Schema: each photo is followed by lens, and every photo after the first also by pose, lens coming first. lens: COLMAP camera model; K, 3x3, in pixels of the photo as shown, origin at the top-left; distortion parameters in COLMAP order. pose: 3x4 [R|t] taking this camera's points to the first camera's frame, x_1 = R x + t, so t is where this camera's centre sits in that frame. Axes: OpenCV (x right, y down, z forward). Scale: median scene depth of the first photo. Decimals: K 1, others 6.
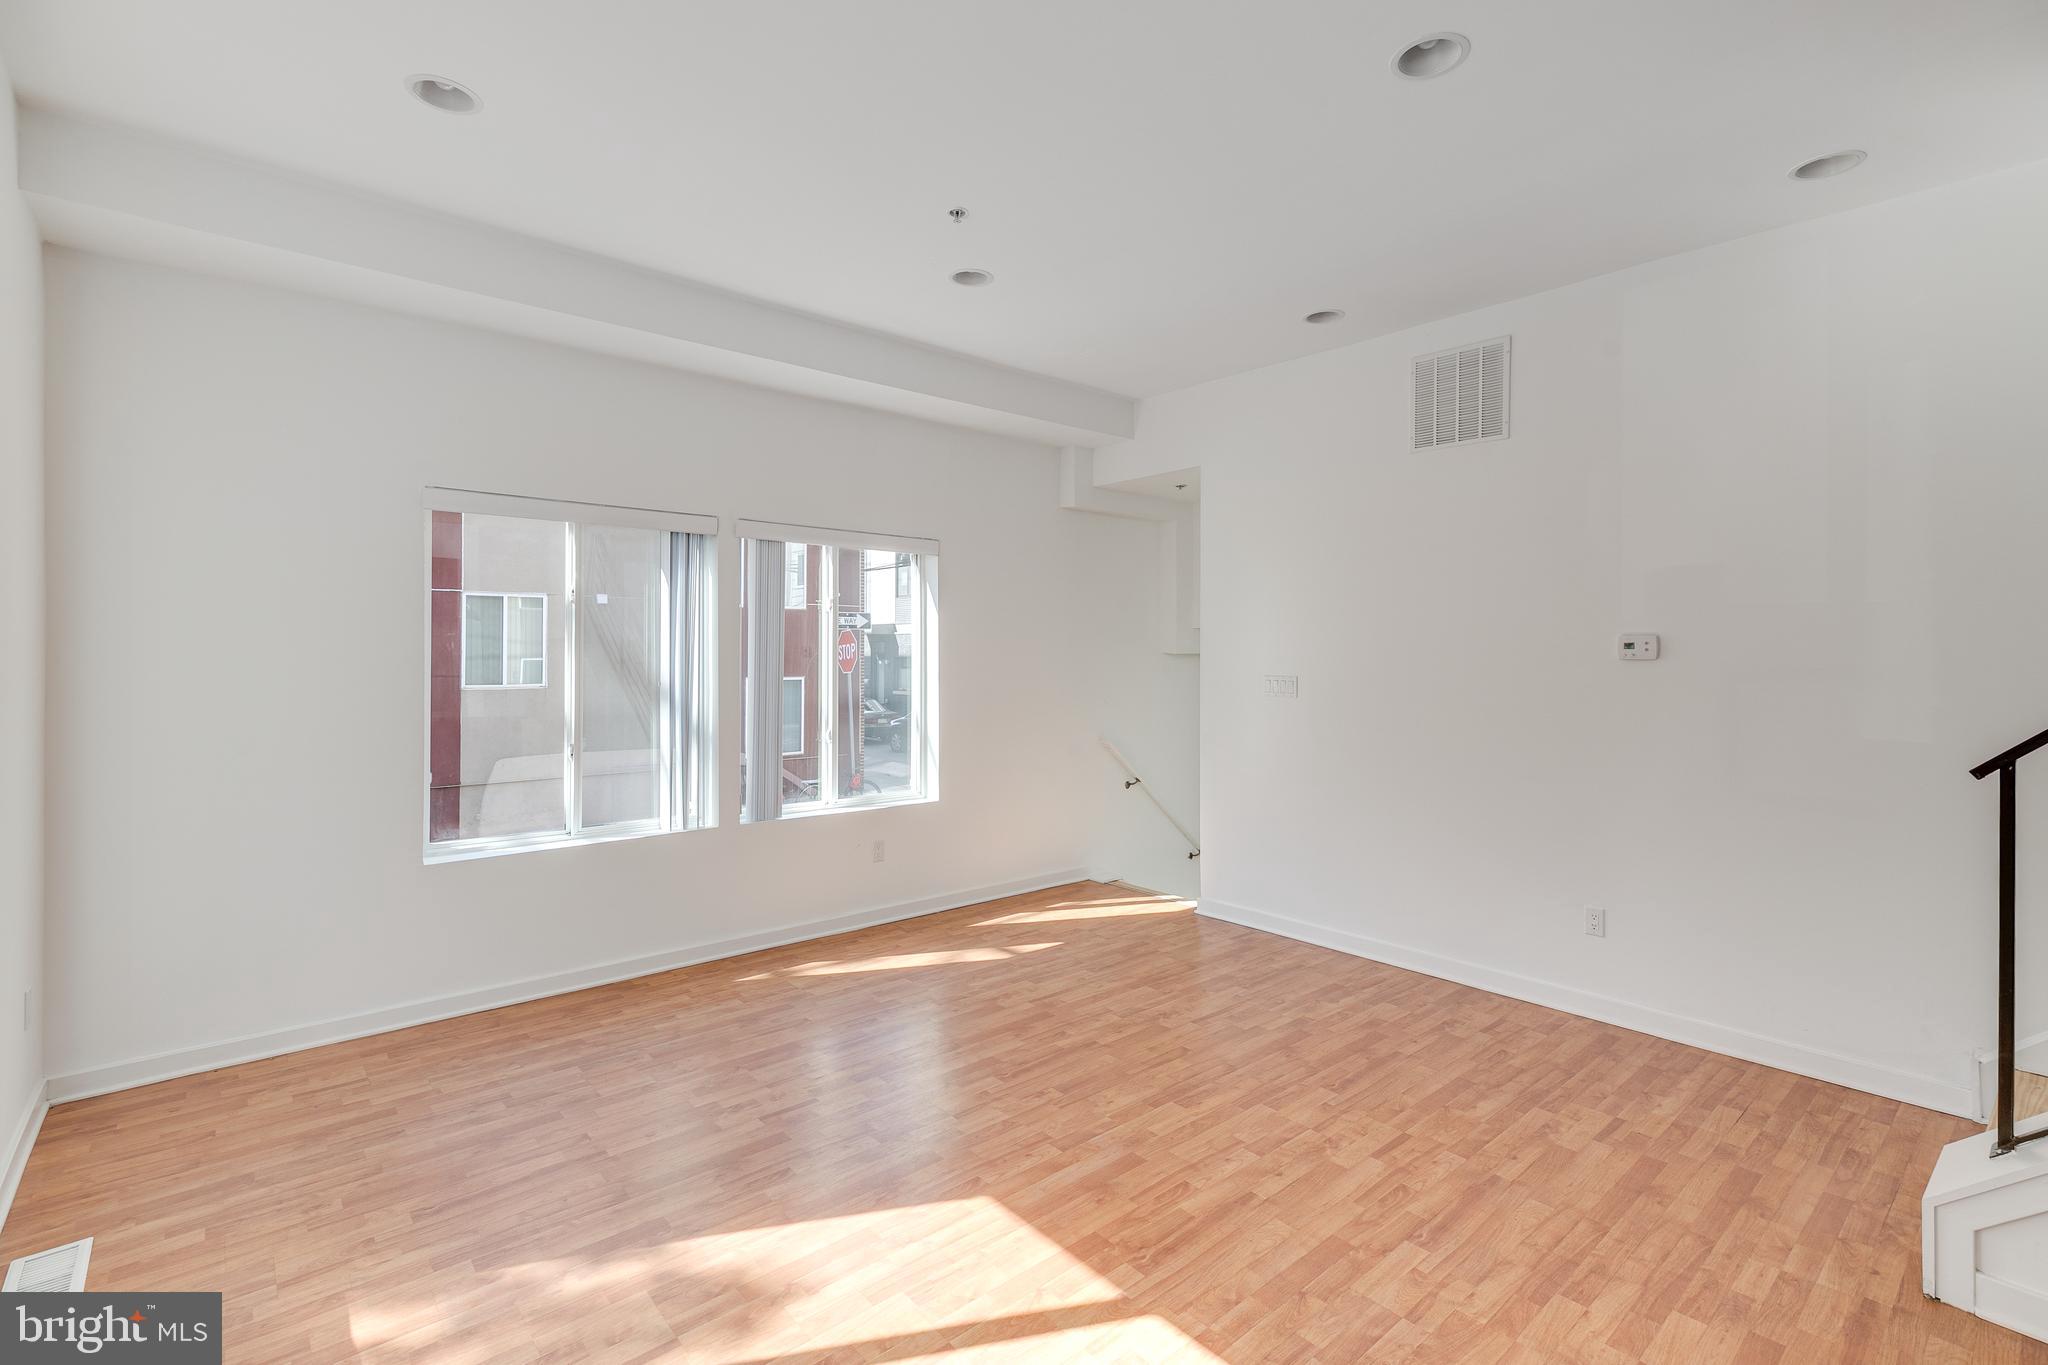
lens RADIAL K [[931.0, 0, 1027.1], [0, 931.0, 655.1], [0, 0, 1]] dist [0.002449, -0.000528]
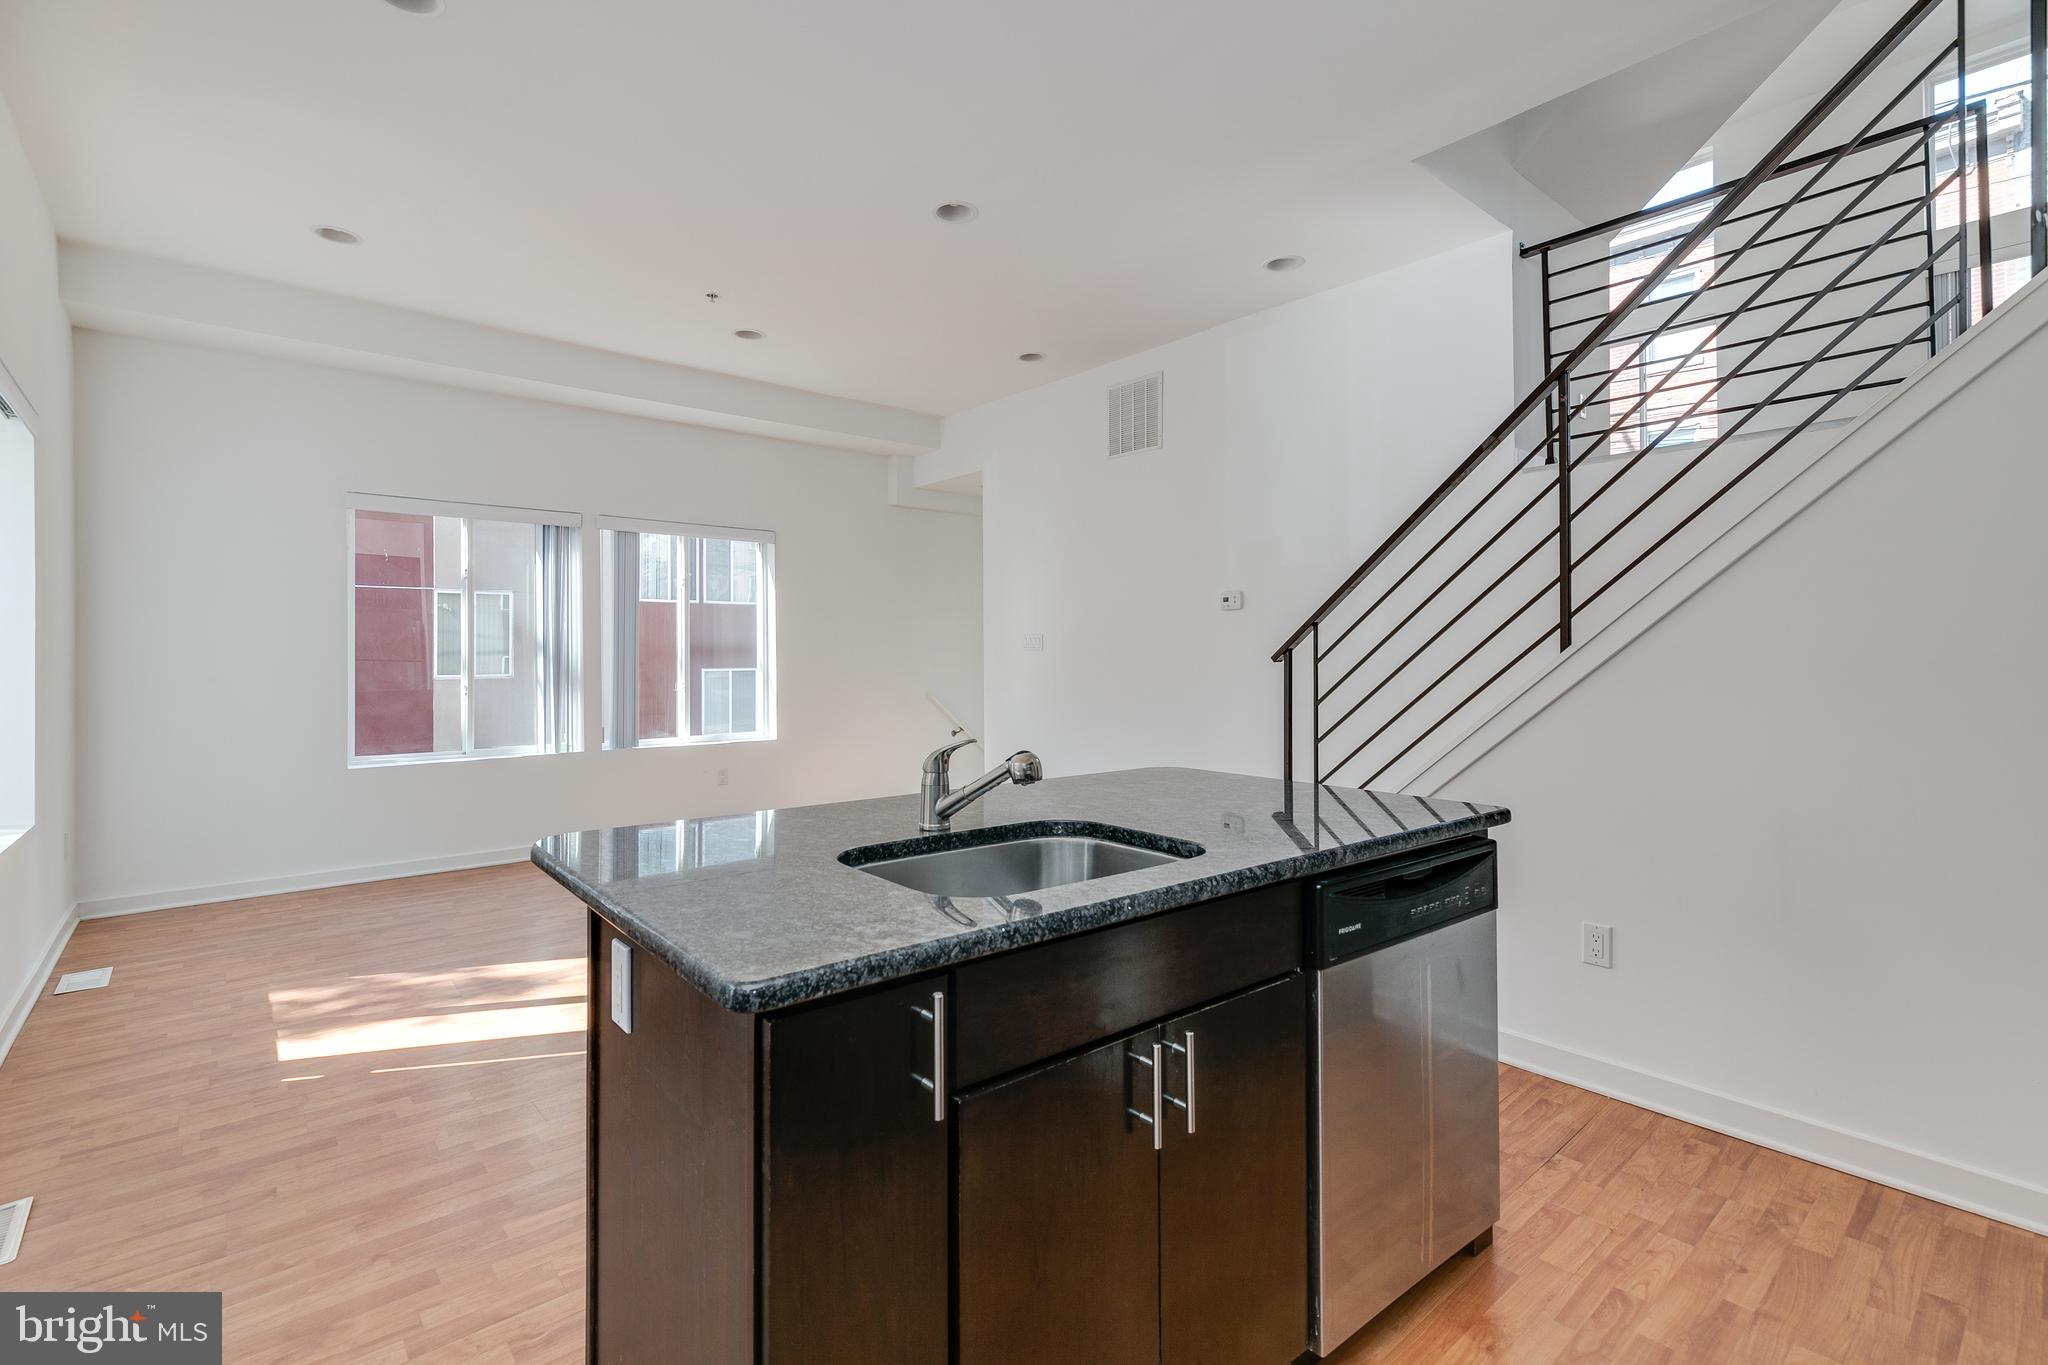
lens RADIAL K [[952.8, 0, 1036.9], [0, 952.8, 655.7], [0, 0, 1]] dist [0.003127, -0.000140]
pose [[0.999931, -0.009459, -0.007007, 0.377988], [0.009416, 0.999937, -0.006126, 0.078431], [0.007064, 0.006059, 0.999957, -0.397886]]
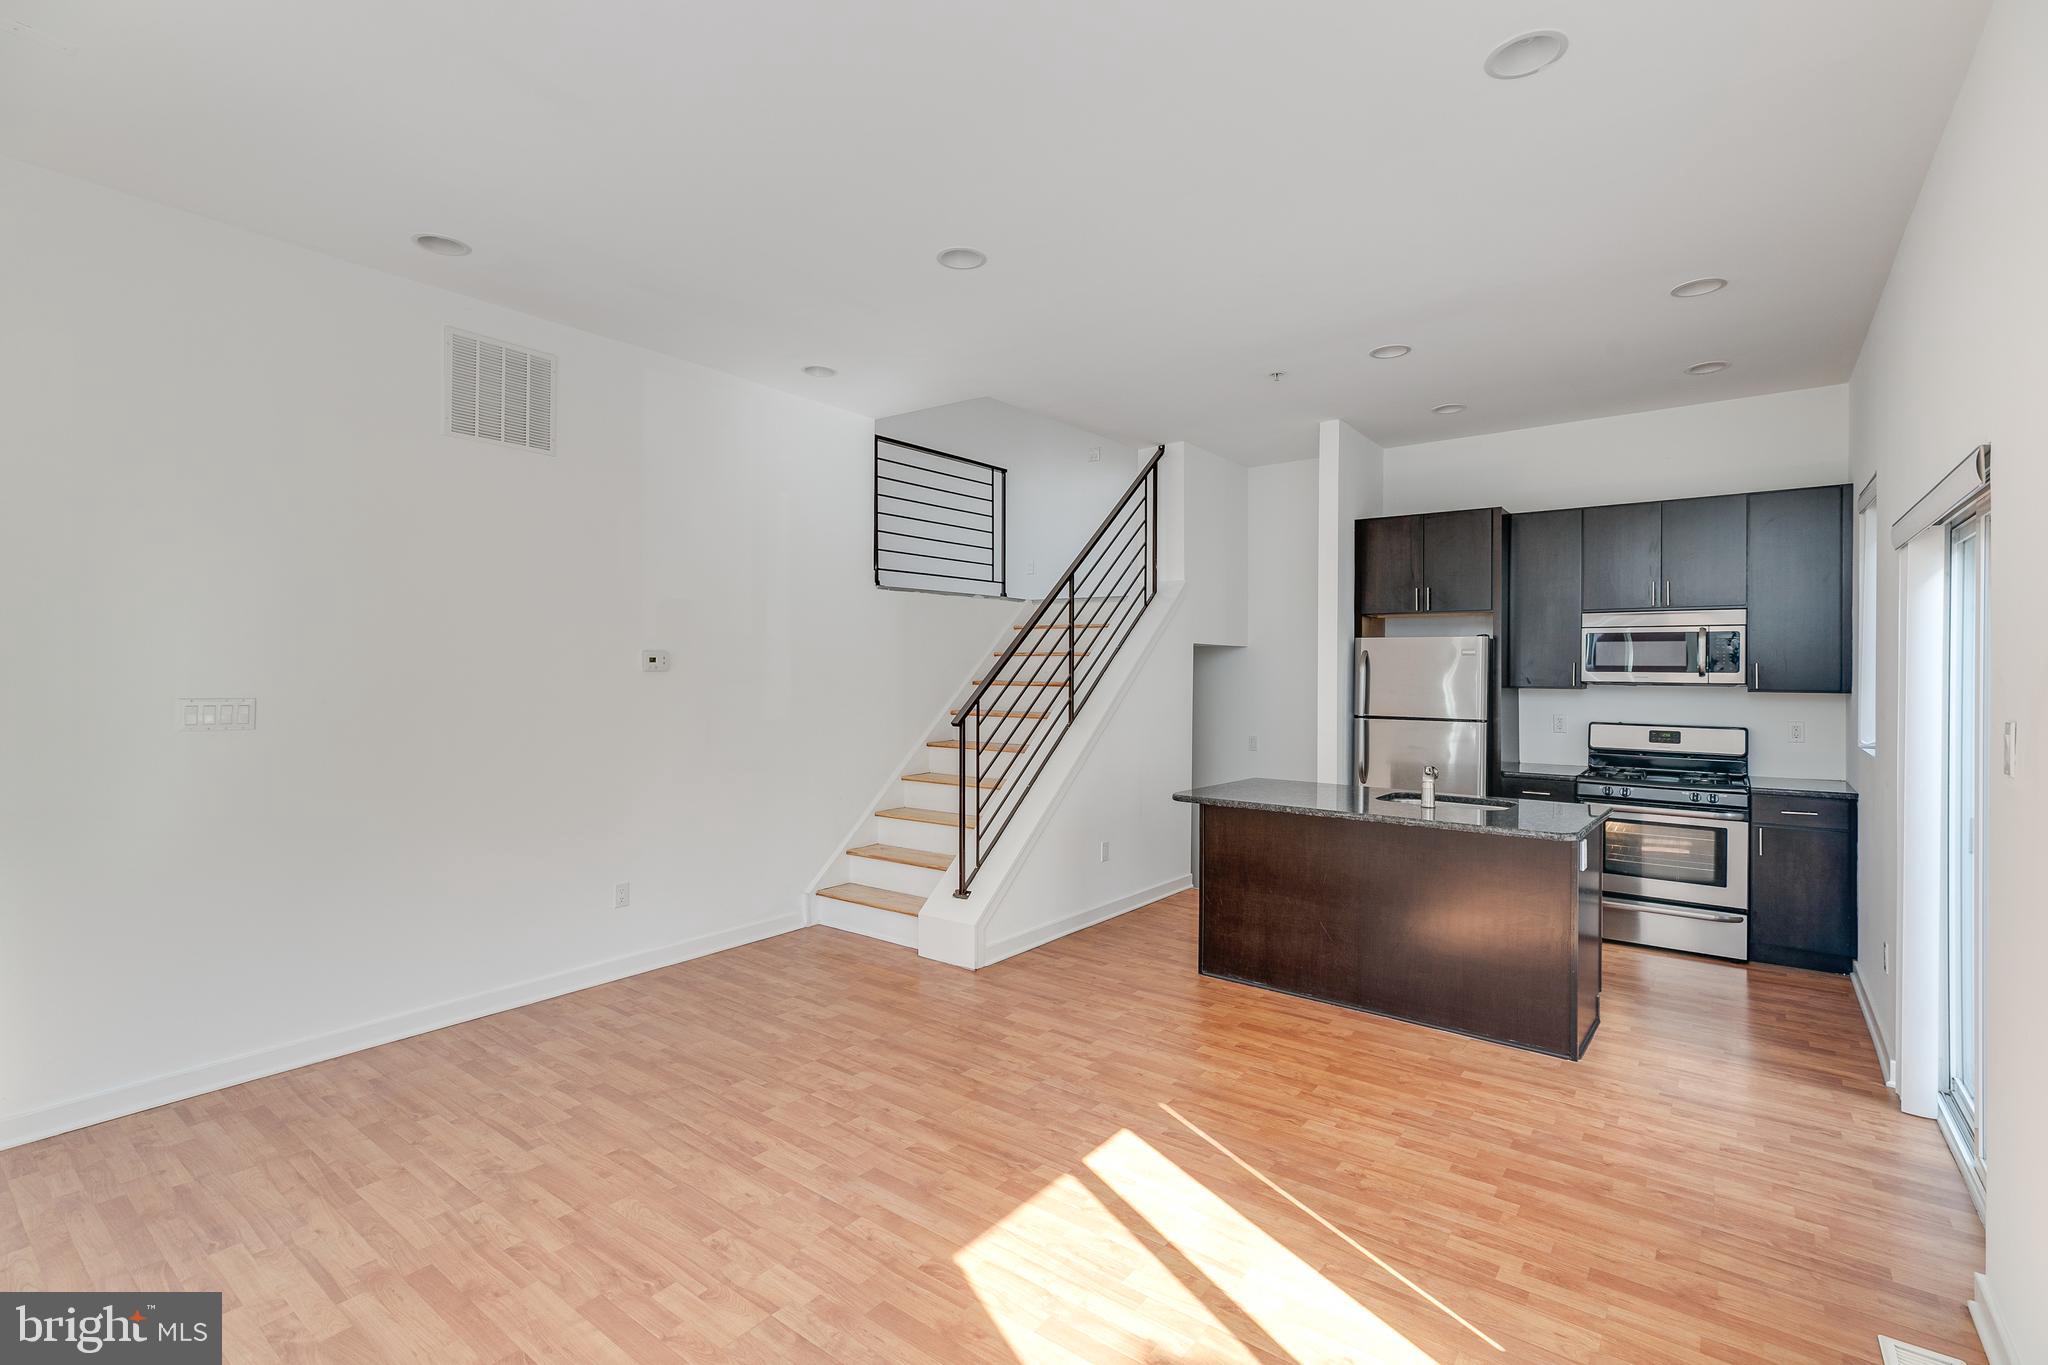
lens RADIAL K [[929.8, 0, 1019.6], [0, 929.8, 685.1], [0, 0, 1]] dist [0.007288, -0.000038]
pose [[-0.195543, -0.022193, 0.980444, -0.652652], [-0.004042, 0.999754, 0.021824, -0.005431], [-0.980687, 0.000305, -0.195585, 0.765529]]
